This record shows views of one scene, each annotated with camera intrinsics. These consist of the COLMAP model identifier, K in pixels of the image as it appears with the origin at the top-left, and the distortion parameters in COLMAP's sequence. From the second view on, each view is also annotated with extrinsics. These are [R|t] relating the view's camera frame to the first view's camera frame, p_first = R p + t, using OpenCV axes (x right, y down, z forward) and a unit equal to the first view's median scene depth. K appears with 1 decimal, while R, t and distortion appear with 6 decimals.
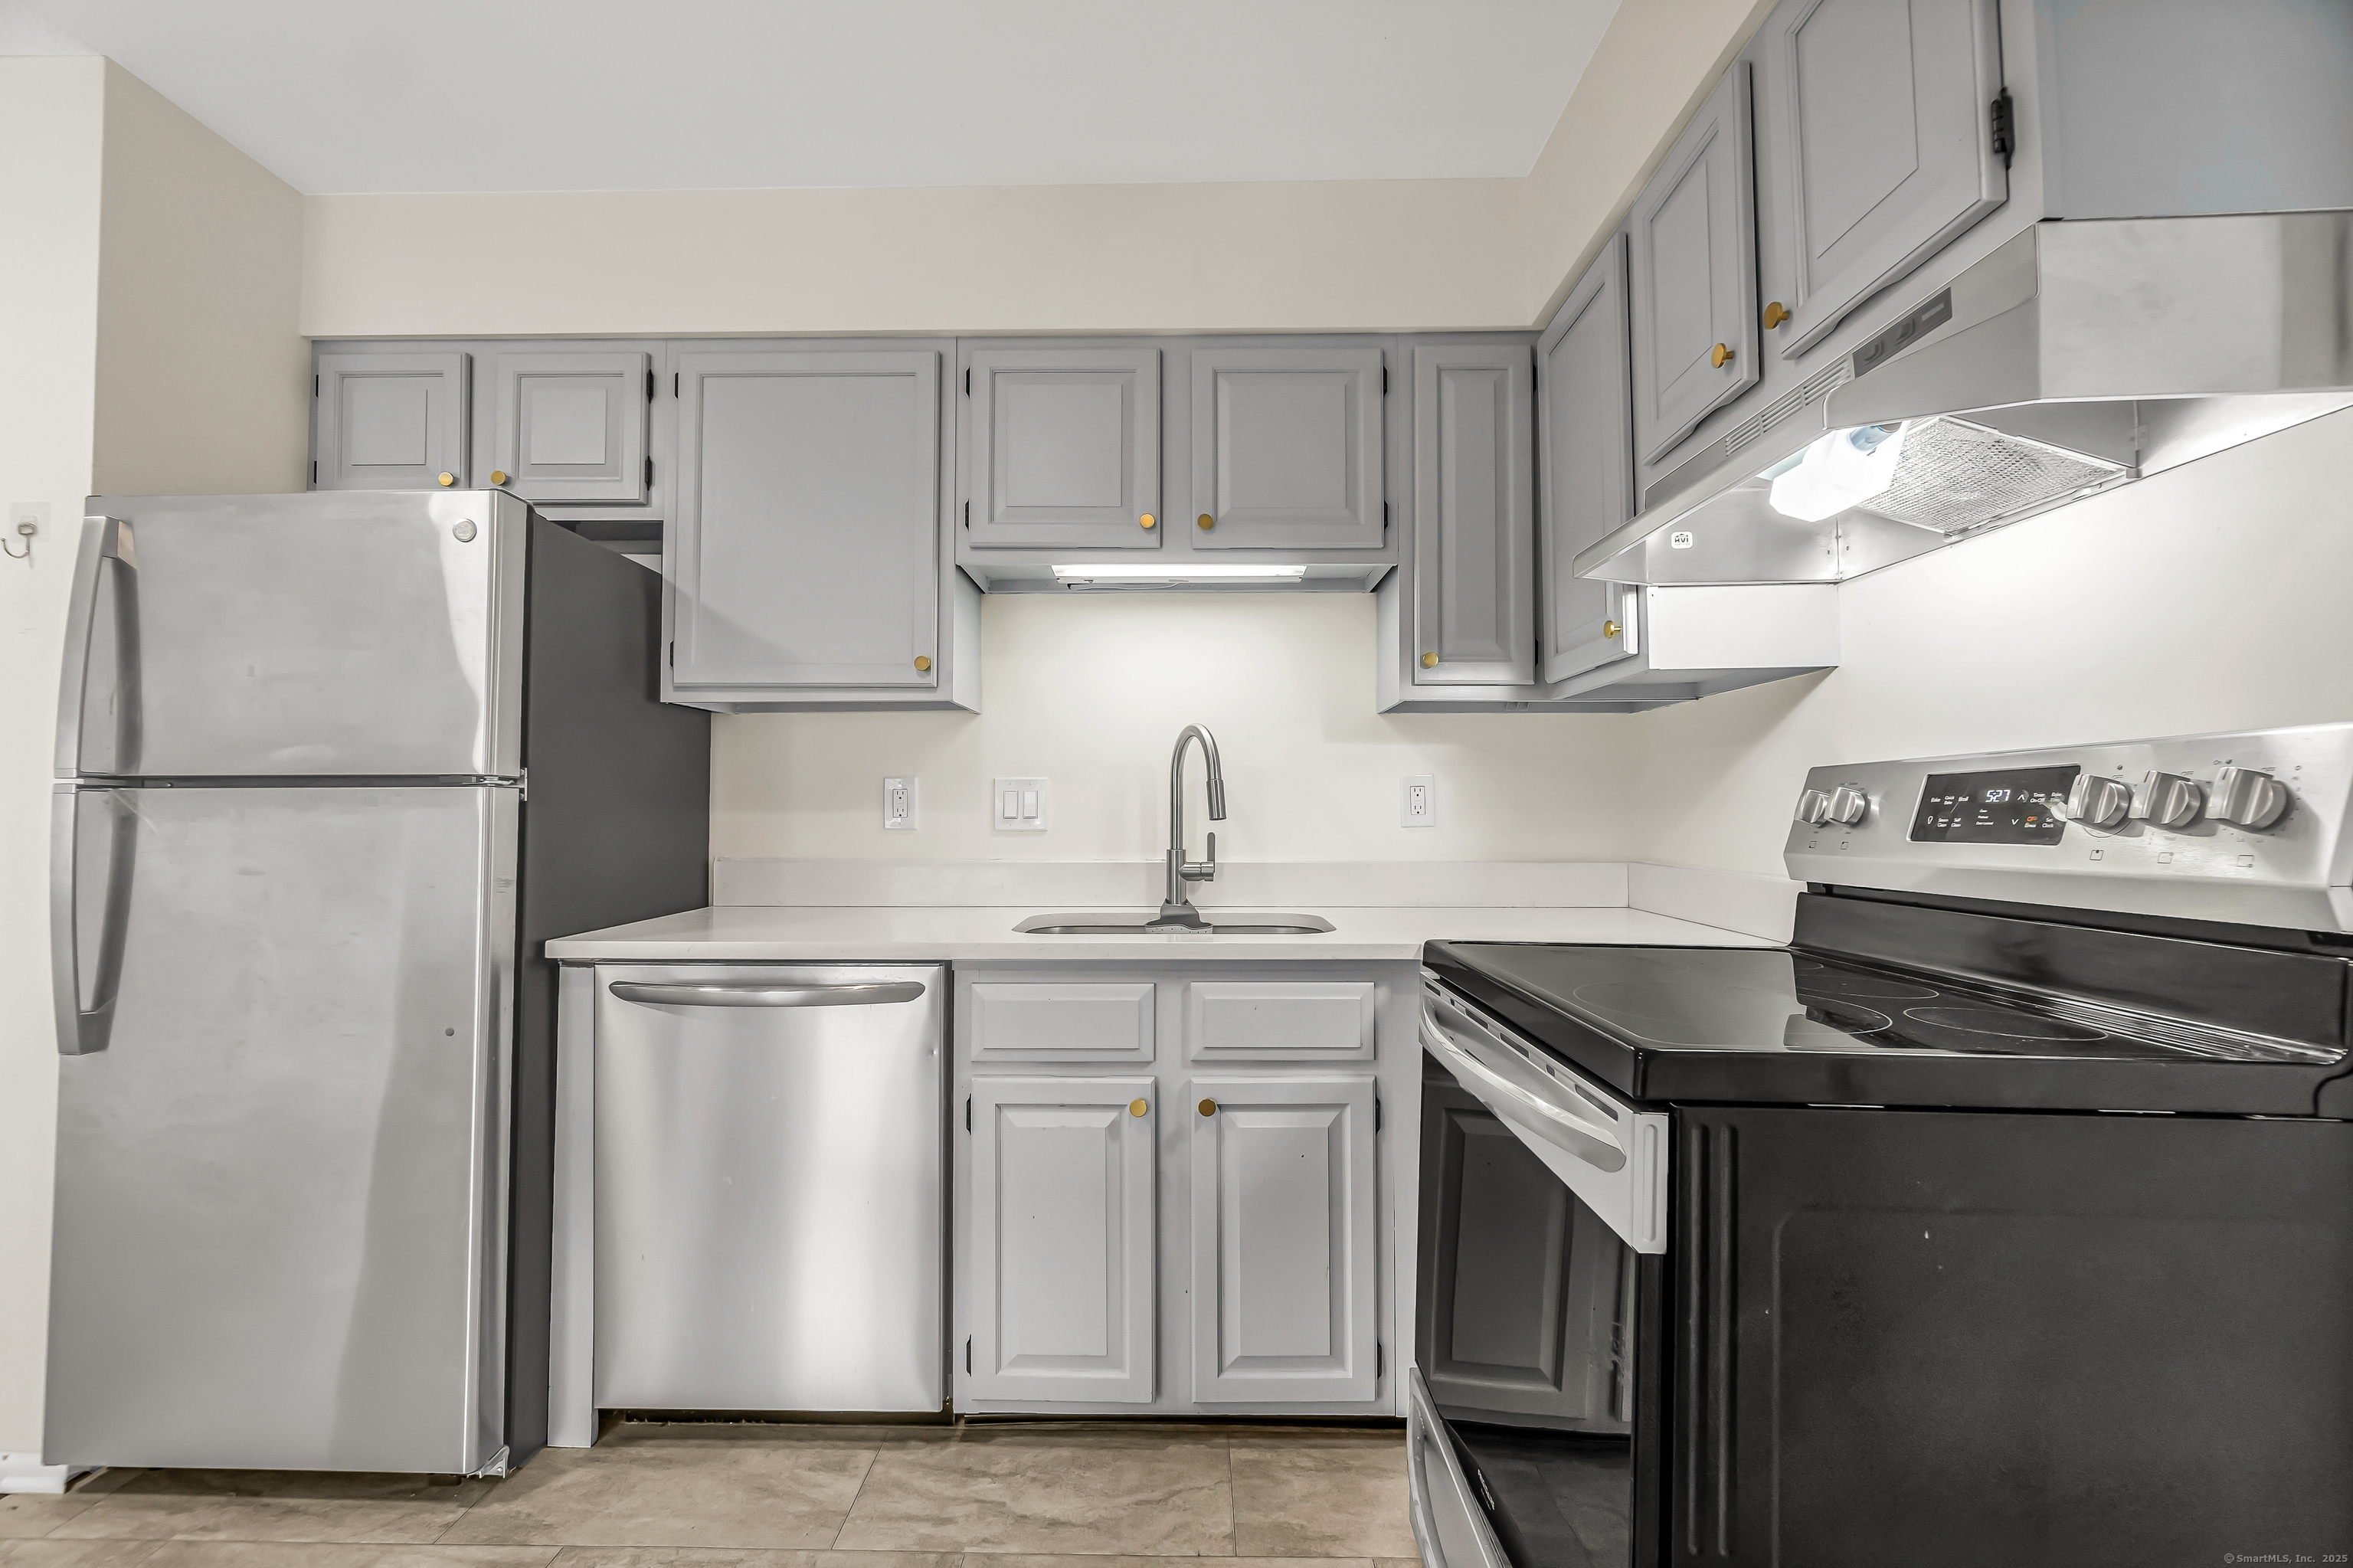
lens RADIAL K [[1016.2, 0, 1169.9], [0, 1016.2, 785.7], [0, 0, 1]] dist [-0.006482, 0.000674]
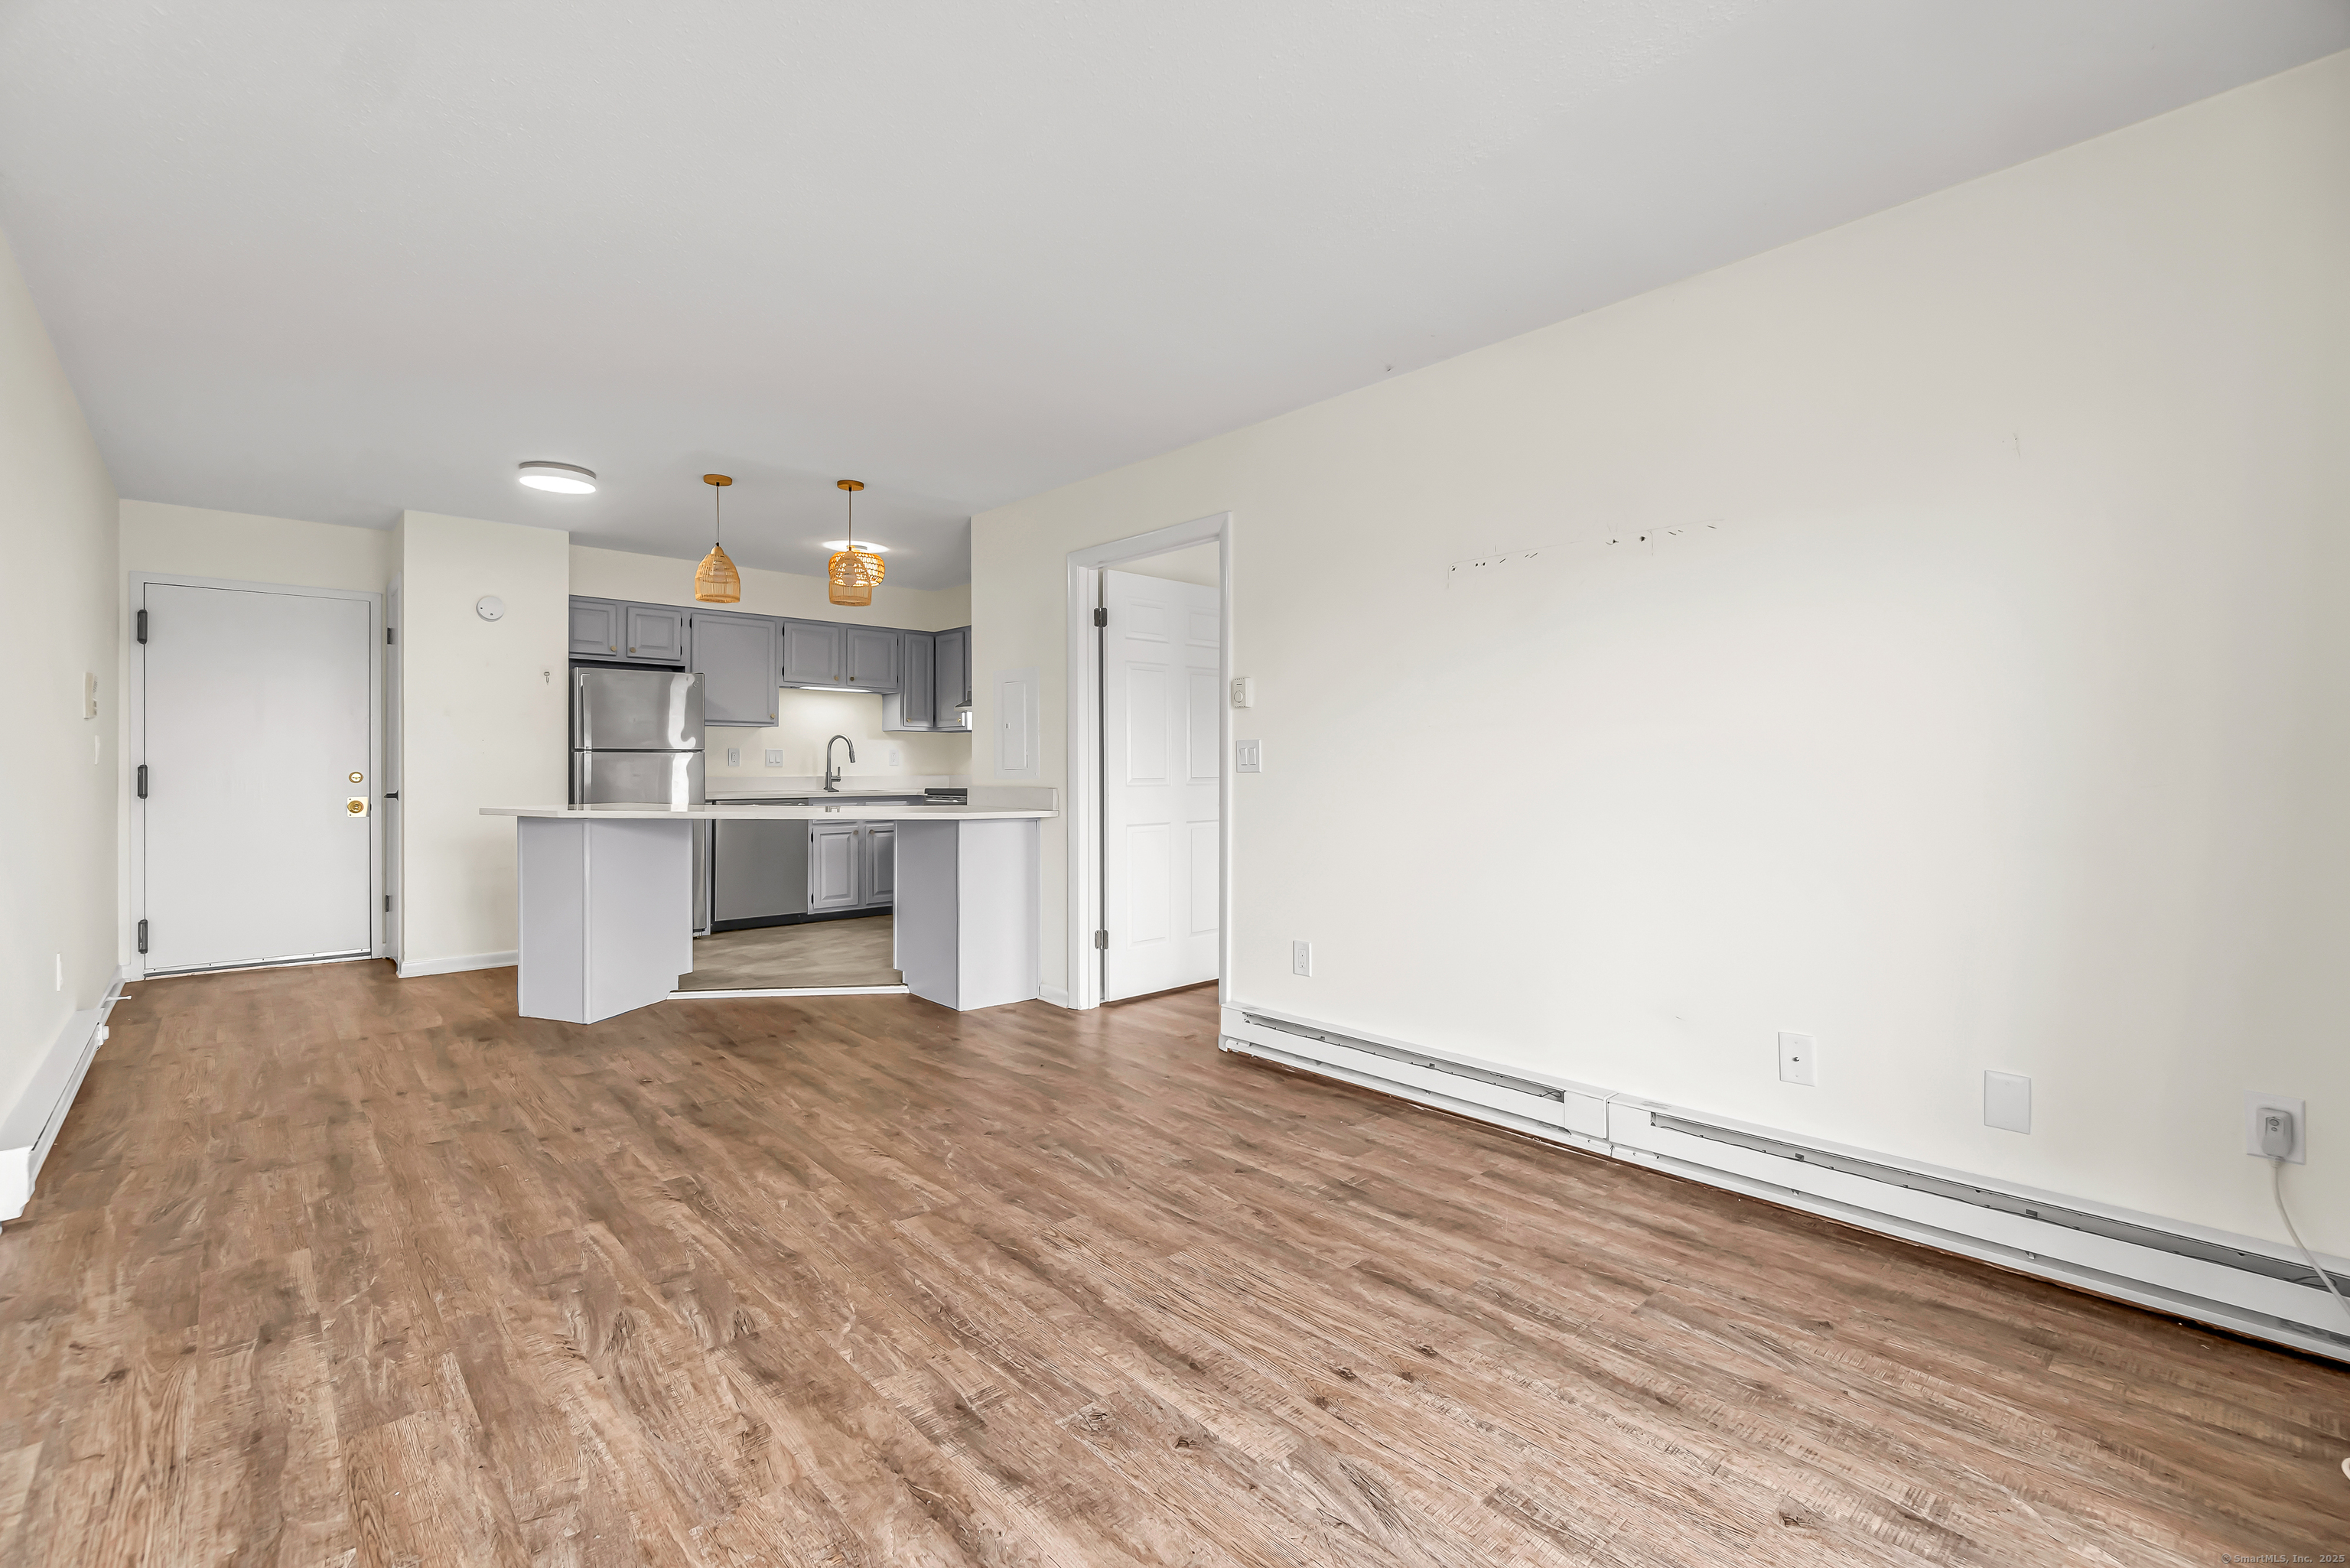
lens RADIAL K [[1014.8, 0, 1178.8], [0, 1014.8, 770.9], [0, 0, 1]] dist [-0.006482, 0.000674]
pose [[0.720485, -0.002972, 0.693464, -1.604922], [-0.019106, 0.999526, 0.024134, -0.044242], [-0.693207, -0.030637, 0.720087, -2.363122]]
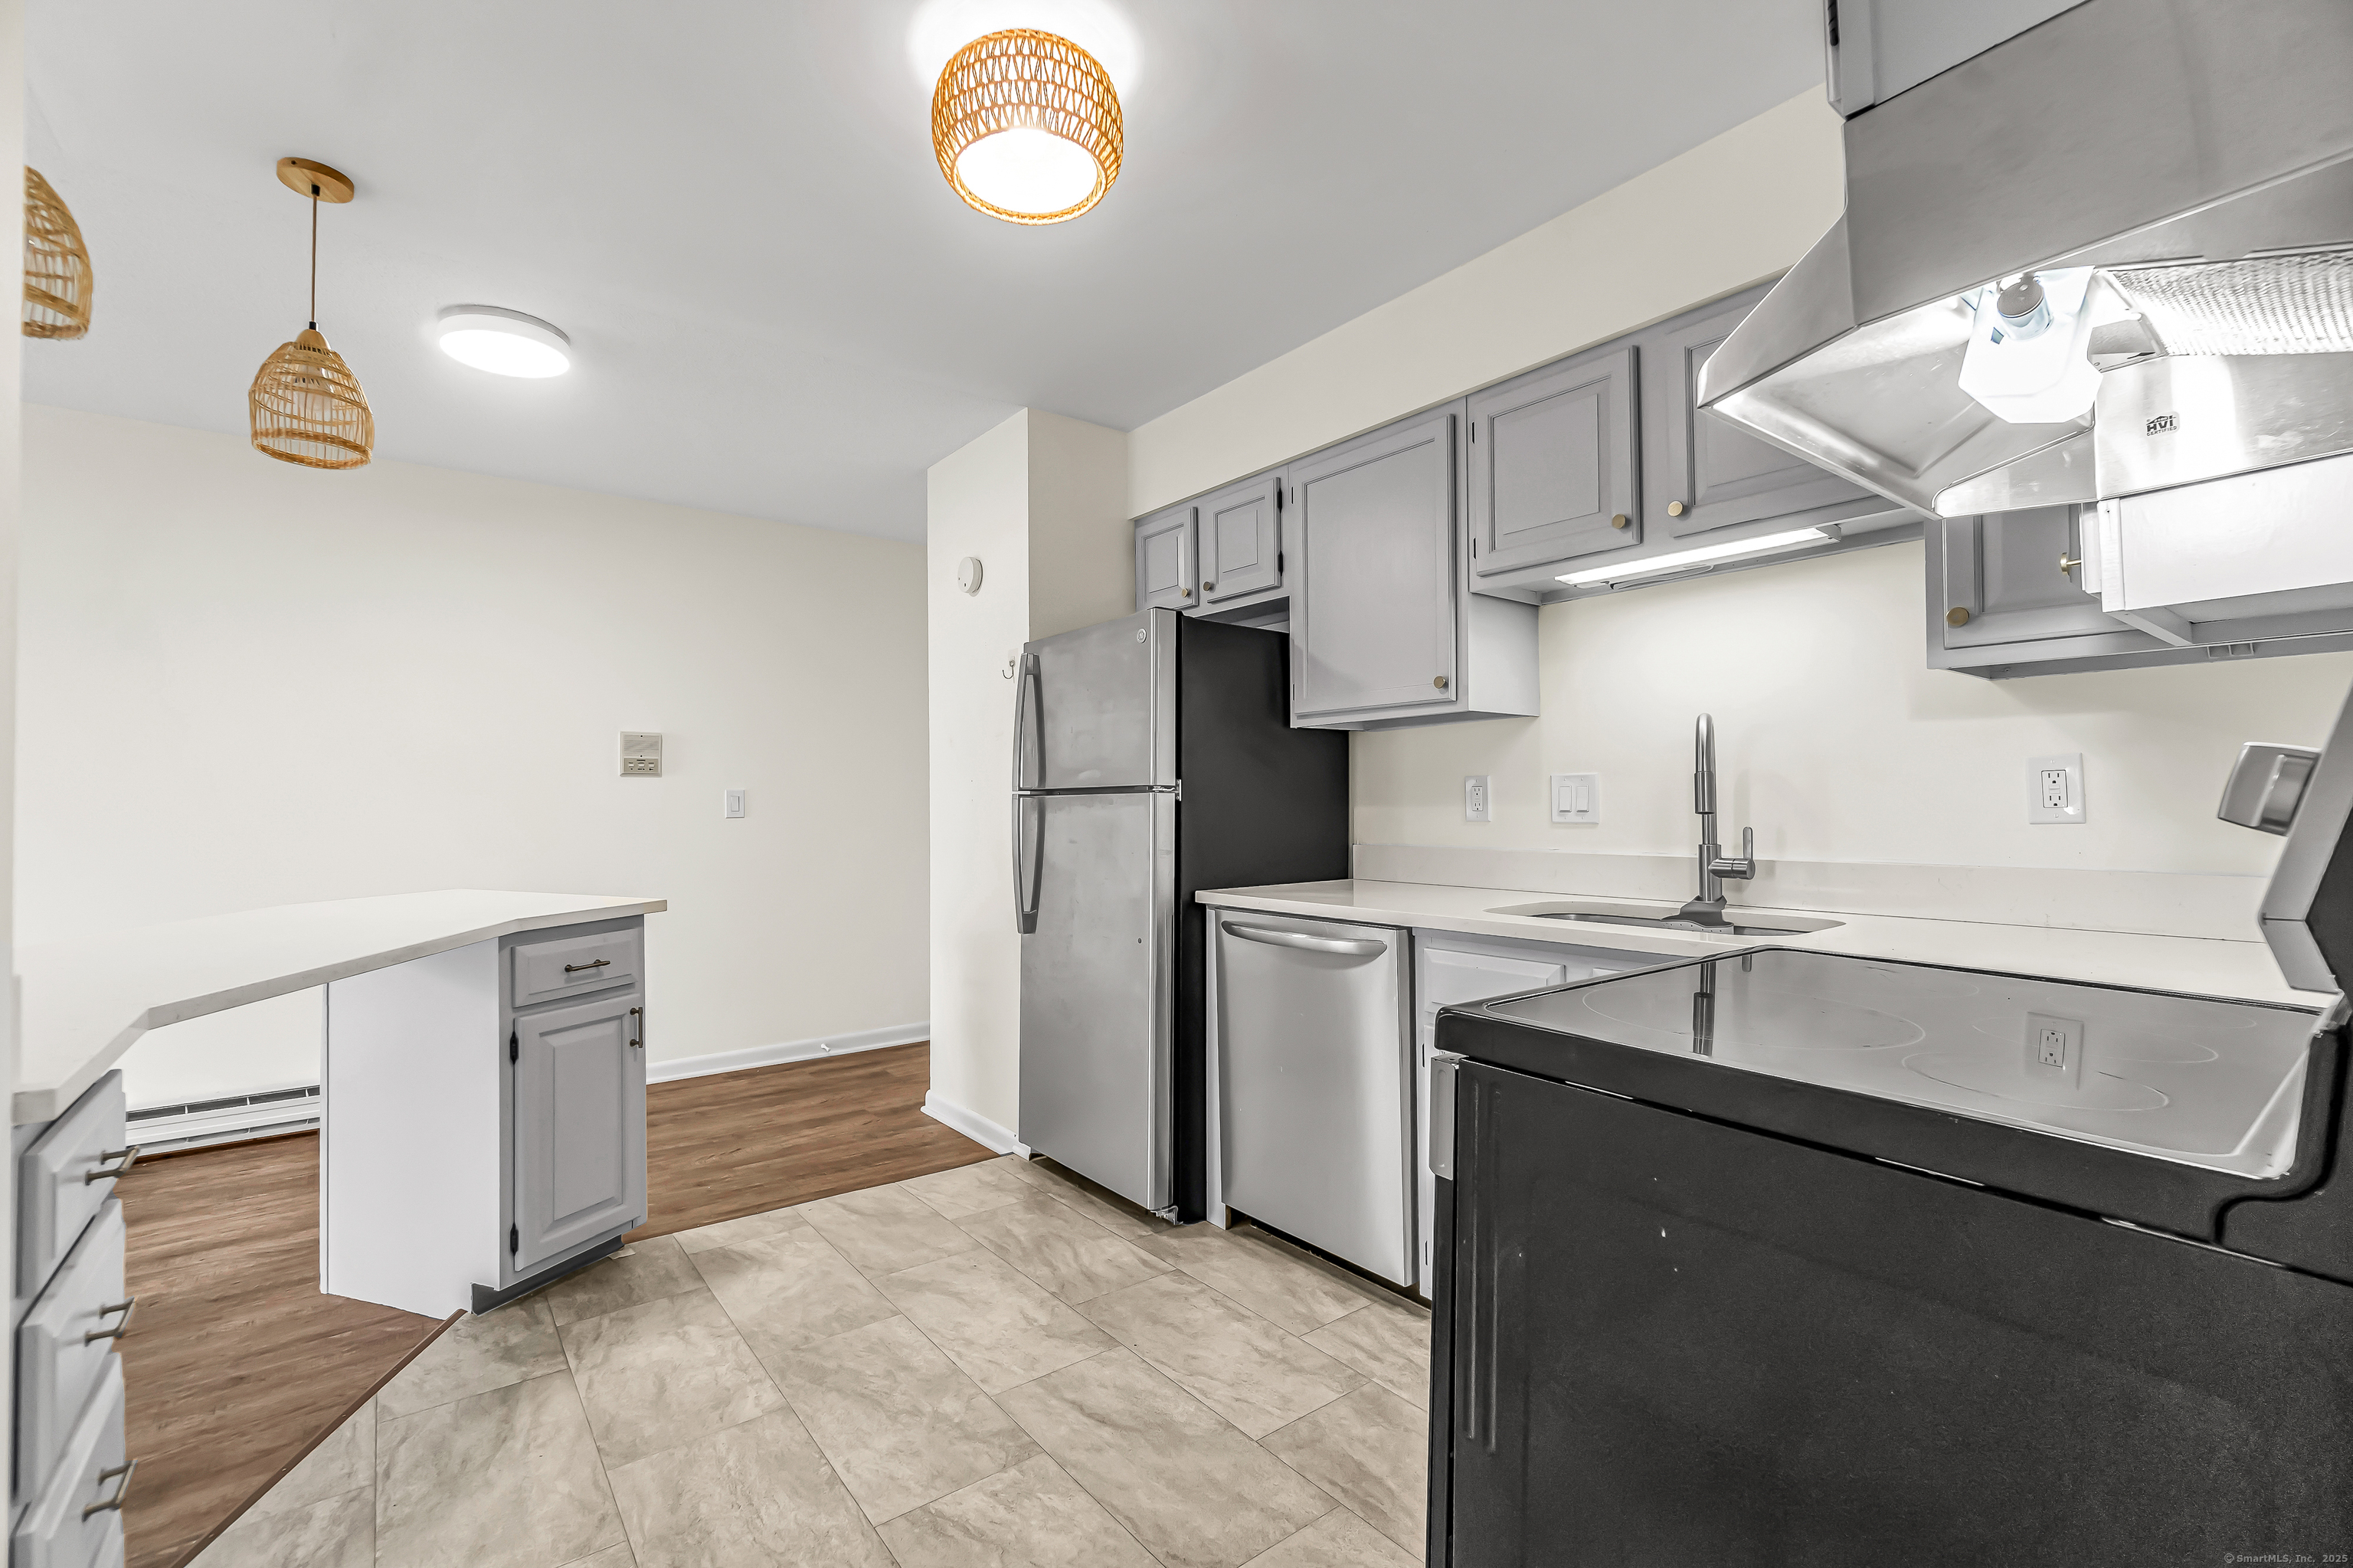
lens RADIAL K [[1016.2, 0, 1167.2], [0, 1016.2, 791.7], [0, 0, 1]] dist [-0.006482, 0.000674]
pose [[0.625345, -0.014396, -0.780216, 0.483633], [0.025325, 0.999678, 0.001852, -0.002161], [0.779938, -0.020917, 0.625508, 0.001375]]
